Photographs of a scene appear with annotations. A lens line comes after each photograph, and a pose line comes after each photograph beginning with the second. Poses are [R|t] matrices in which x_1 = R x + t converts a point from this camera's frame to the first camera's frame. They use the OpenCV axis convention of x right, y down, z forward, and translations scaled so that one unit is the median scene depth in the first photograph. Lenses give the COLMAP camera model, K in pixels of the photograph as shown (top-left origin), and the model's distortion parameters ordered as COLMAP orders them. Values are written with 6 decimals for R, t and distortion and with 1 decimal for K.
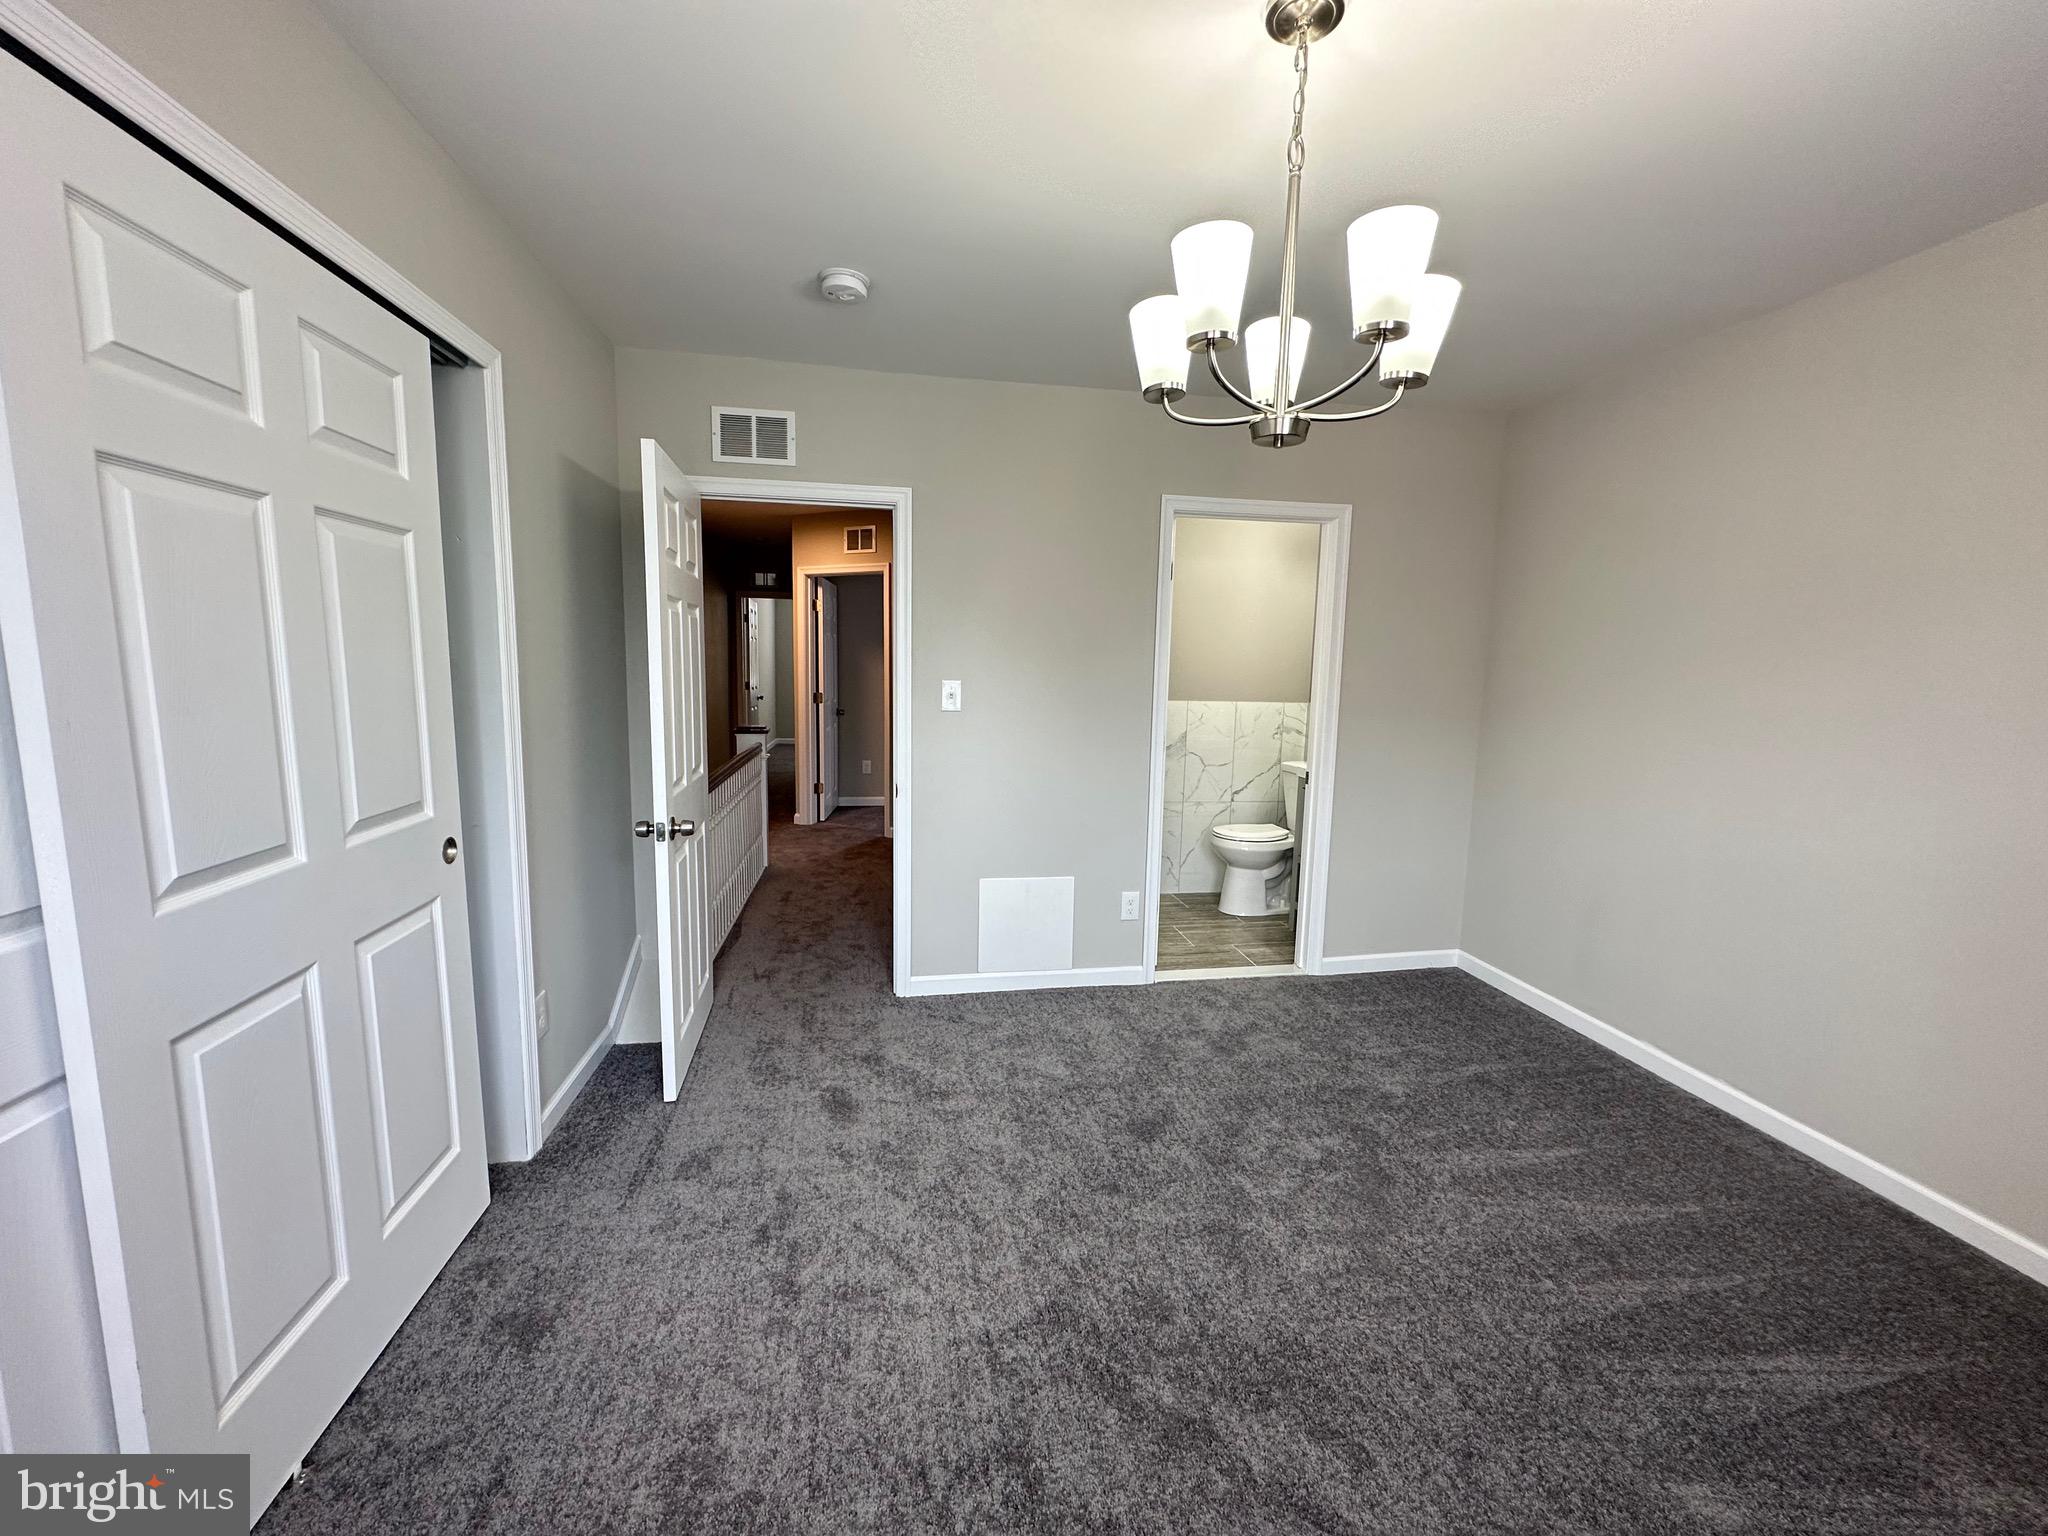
lens RADIAL K [[817.7, 0, 1020.5], [0, 817.7, 764.5], [0, 0, 1]] dist [-0.004259, 0.001272]
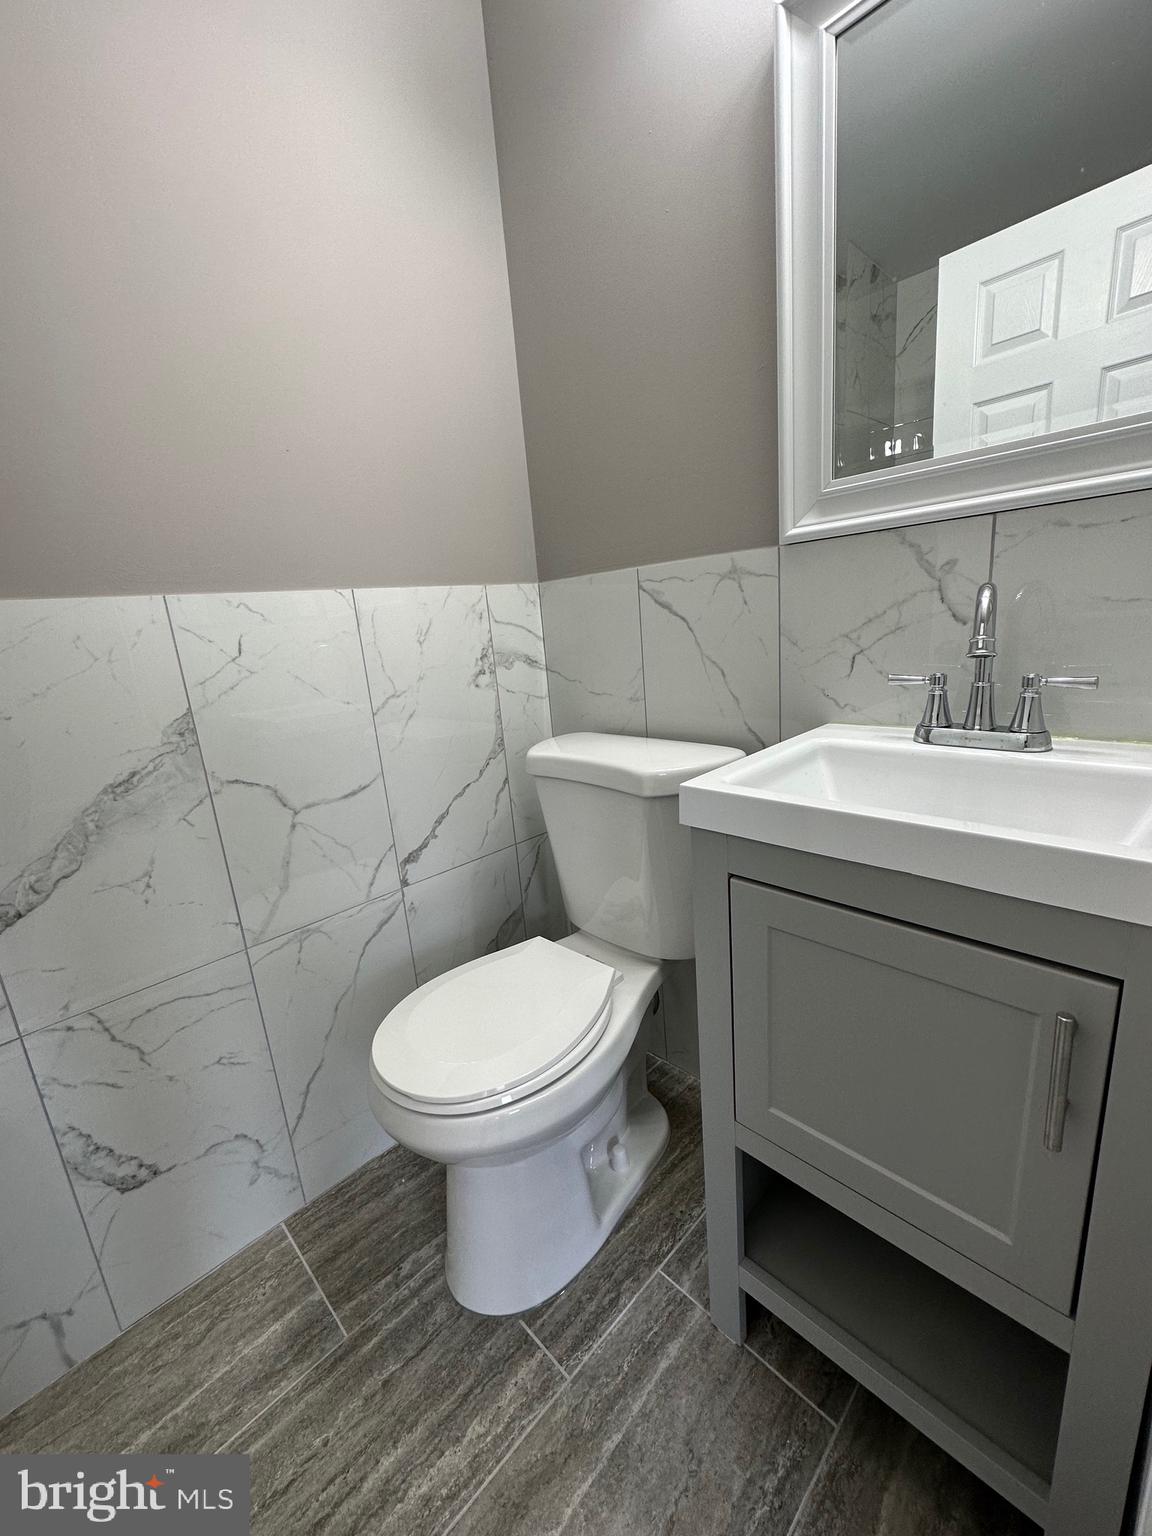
lens RADIAL K [[613.3, 0, 581.4], [0, 613.3, 761.6], [0, 0, 1]] dist [-0.004259, 0.001272]
pose [[0.812396, -0.217331, 0.541091, 0.191150], [0.176029, 0.976061, 0.127747, -0.026192], [-0.555901, -0.008534, 0.831205, 0.744335]]
